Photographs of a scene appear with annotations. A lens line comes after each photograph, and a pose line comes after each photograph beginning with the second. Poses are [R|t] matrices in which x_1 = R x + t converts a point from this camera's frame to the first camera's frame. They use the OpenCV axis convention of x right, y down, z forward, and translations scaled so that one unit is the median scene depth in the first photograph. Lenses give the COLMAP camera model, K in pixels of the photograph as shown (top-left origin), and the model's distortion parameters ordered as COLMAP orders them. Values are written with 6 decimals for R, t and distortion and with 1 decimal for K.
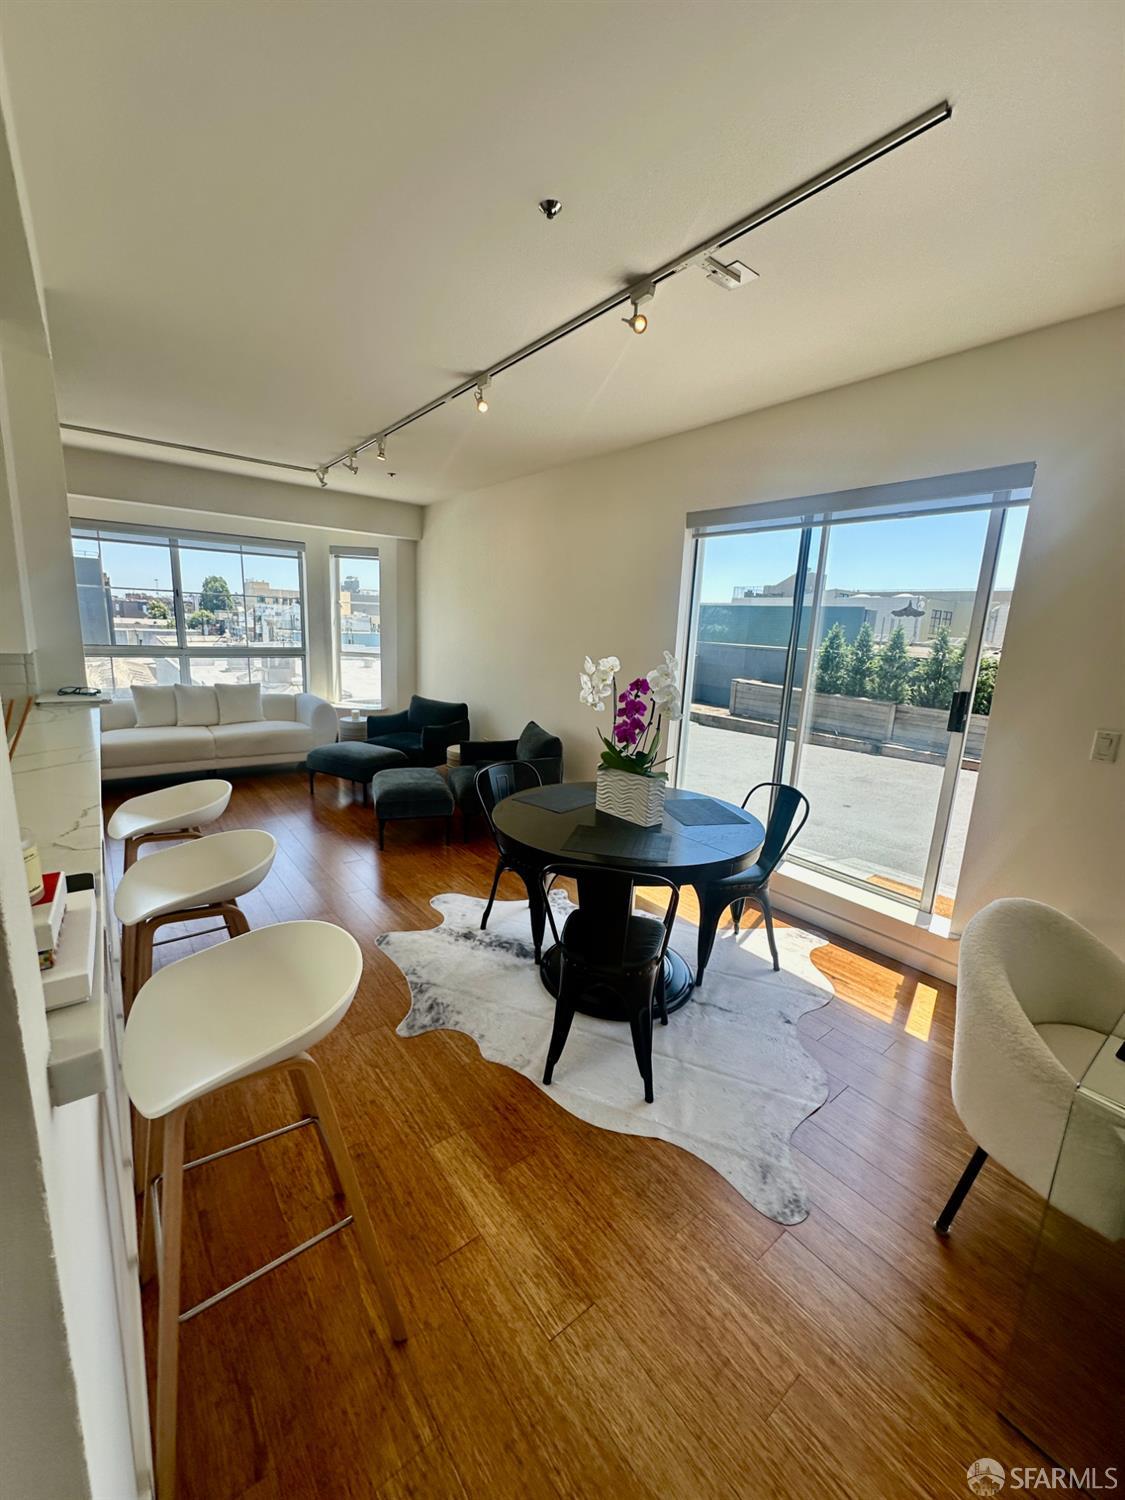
lens RADIAL K [[598.2, 0, 562.6], [0, 598.2, 751.1], [0, 0, 1]] dist [-0.006371, 0.001733]
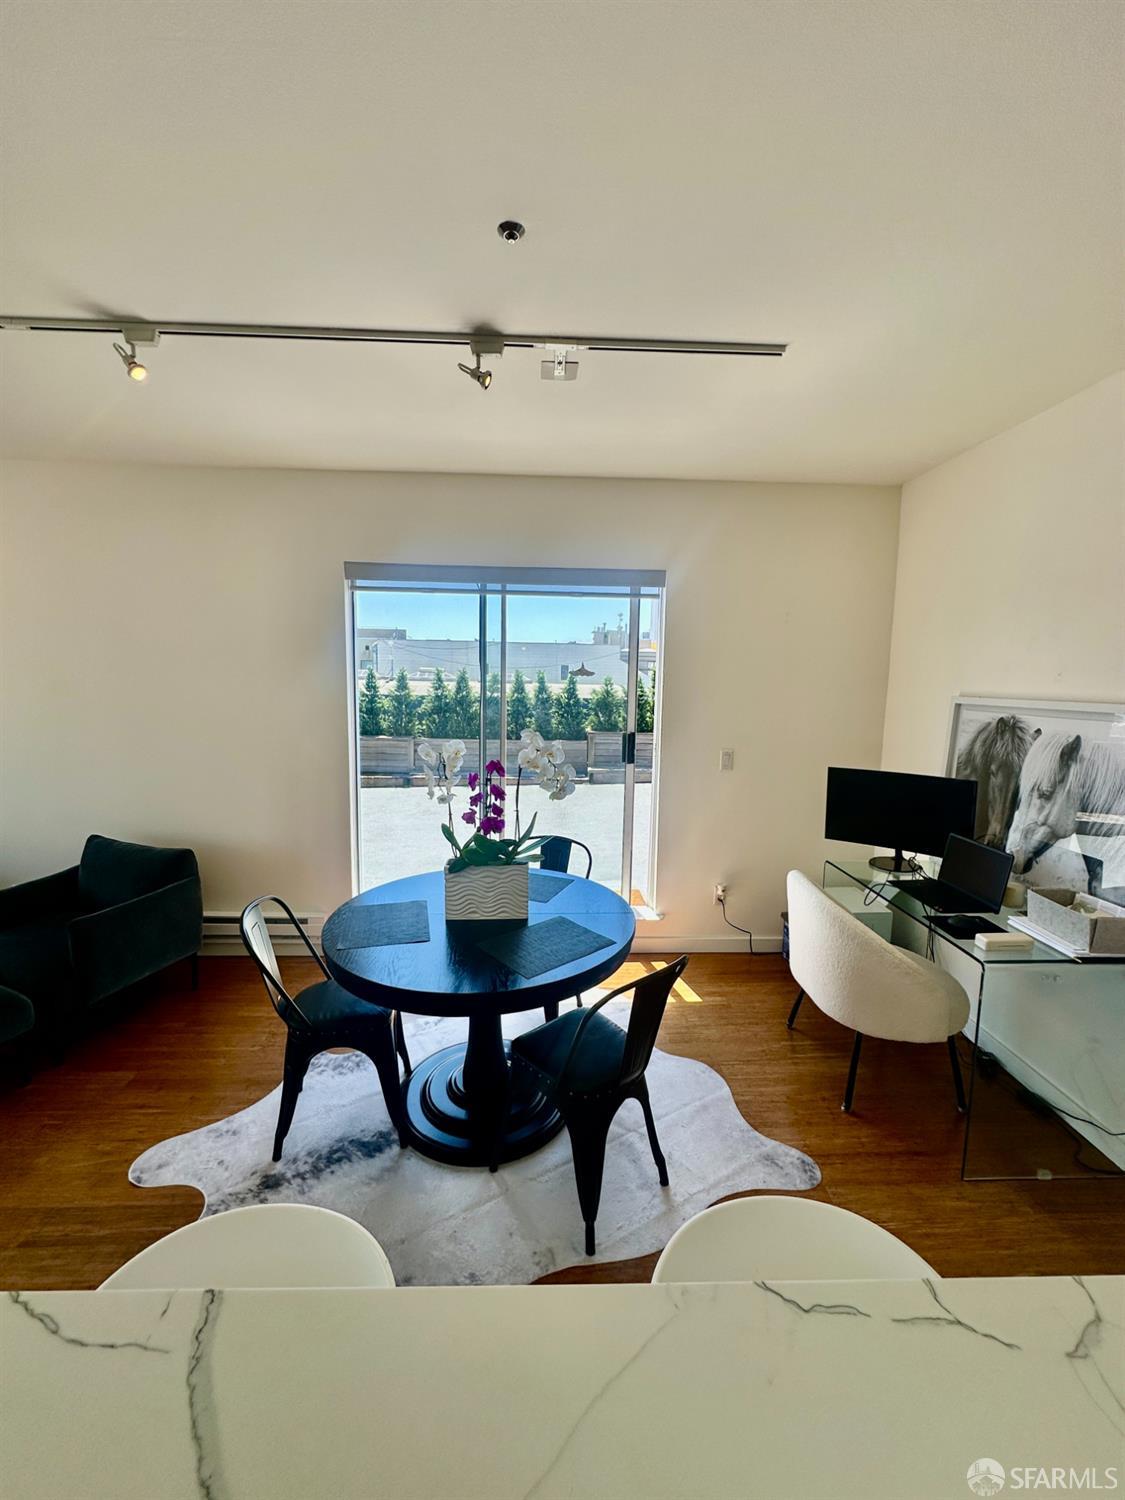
lens RADIAL K [[598.2, 0, 563.2], [0, 598.2, 751.5], [0, 0, 1]] dist [-0.006371, 0.001733]
pose [[0.582190, -0.134582, 0.801837, -0.234041], [0.174611, 0.983890, 0.038358, -0.066673], [-0.794082, 0.117678, 0.596310, 0.166073]]
